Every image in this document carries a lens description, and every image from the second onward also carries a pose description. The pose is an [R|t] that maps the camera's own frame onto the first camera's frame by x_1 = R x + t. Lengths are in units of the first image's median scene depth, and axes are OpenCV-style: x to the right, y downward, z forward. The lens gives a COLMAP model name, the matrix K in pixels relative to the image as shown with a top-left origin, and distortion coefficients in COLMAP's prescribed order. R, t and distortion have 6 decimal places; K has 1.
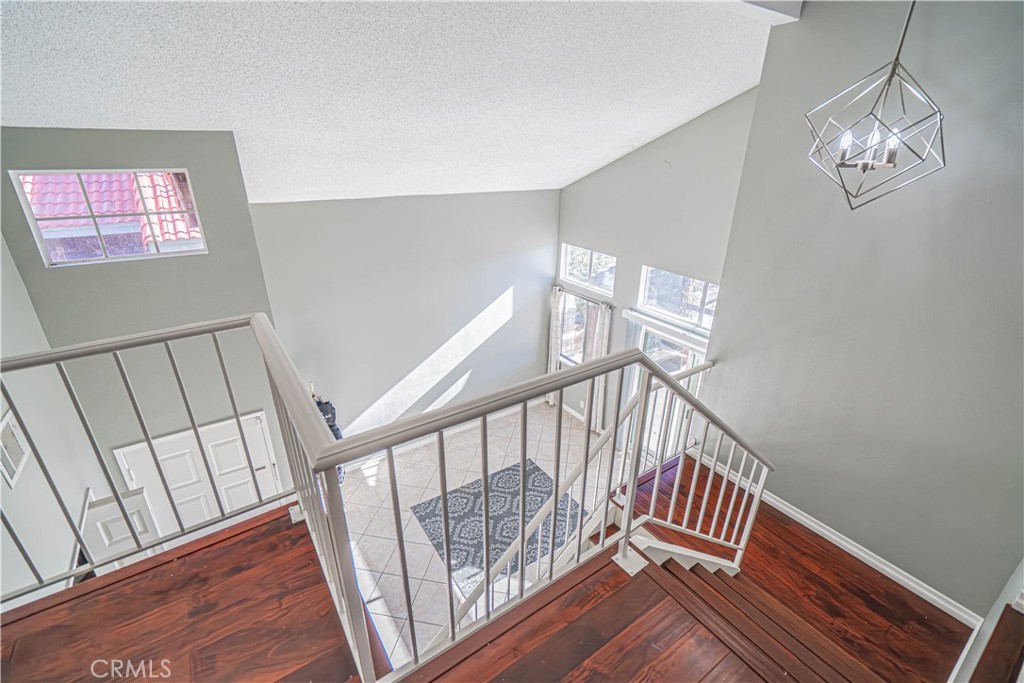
lens RADIAL K [[458.5, 0, 514.6], [0, 458.5, 347.6], [0, 0, 1]] dist [-0.002408, -0.000193]
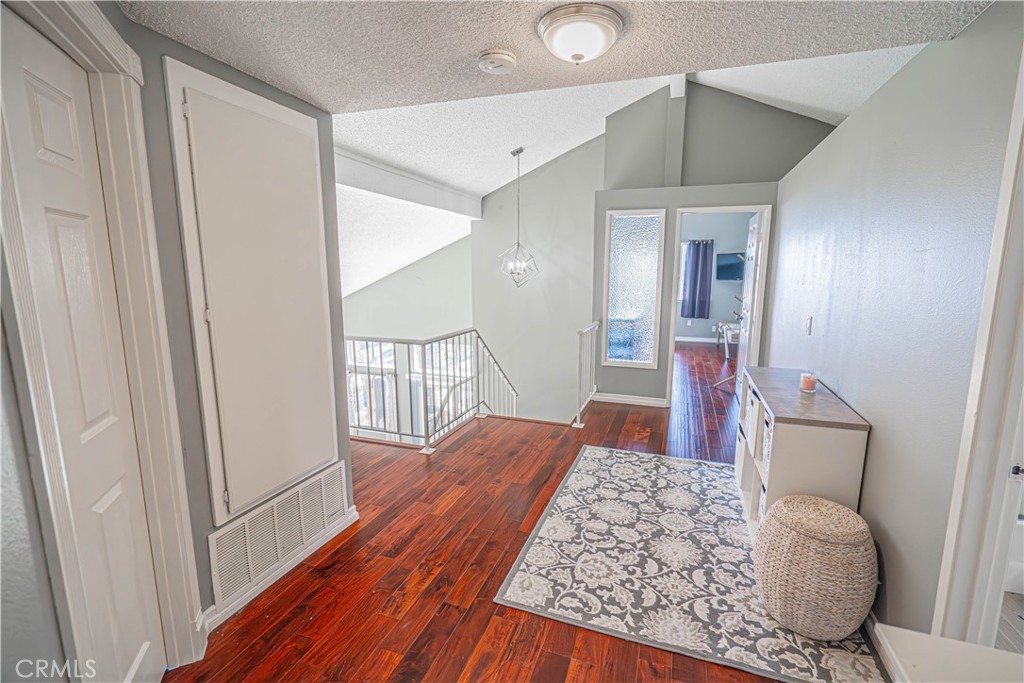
lens RADIAL K [[458.5, 0, 514.6], [0, 458.5, 347.6], [0, 0, 1]] dist [-0.002408, -0.000193]
pose [[0.817890, -0.104671, 0.565773, -0.289375], [0.240461, 0.955506, -0.170840, 0.166461], [-0.522718, 0.275775, 0.806668, -0.367834]]
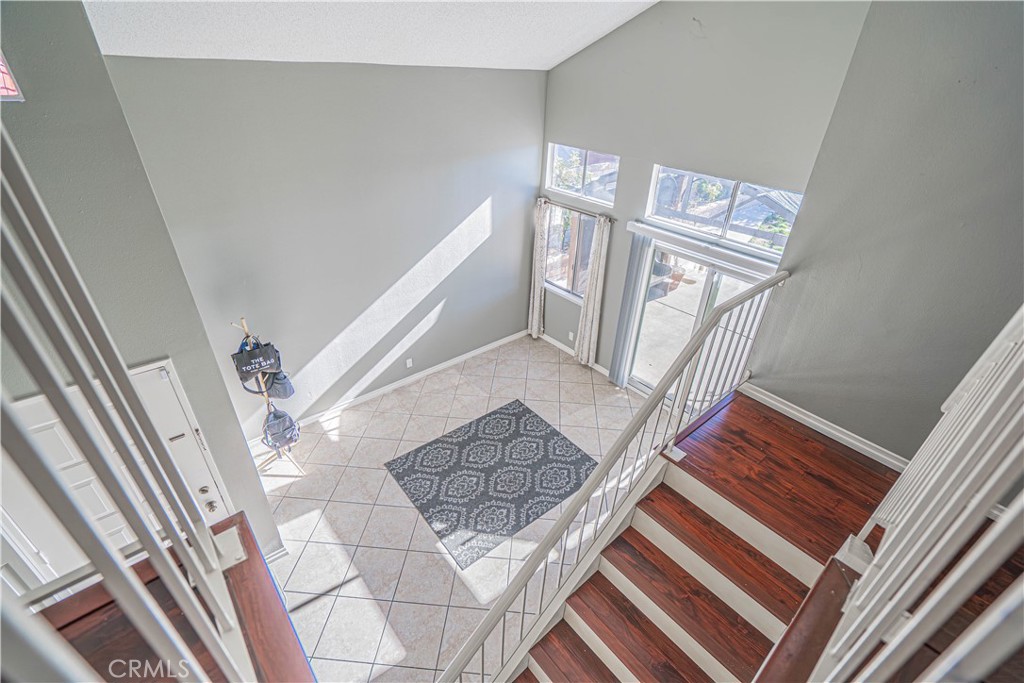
lens RADIAL K [[458.5, 0, 514.6], [0, 458.5, 347.6], [0, 0, 1]] dist [-0.002408, -0.000193]
pose [[0.994762, -0.037726, 0.095004, -0.056263], [0.024132, 0.989805, 0.140369, 0.022591], [-0.099331, -0.137341, 0.985531, 0.162389]]
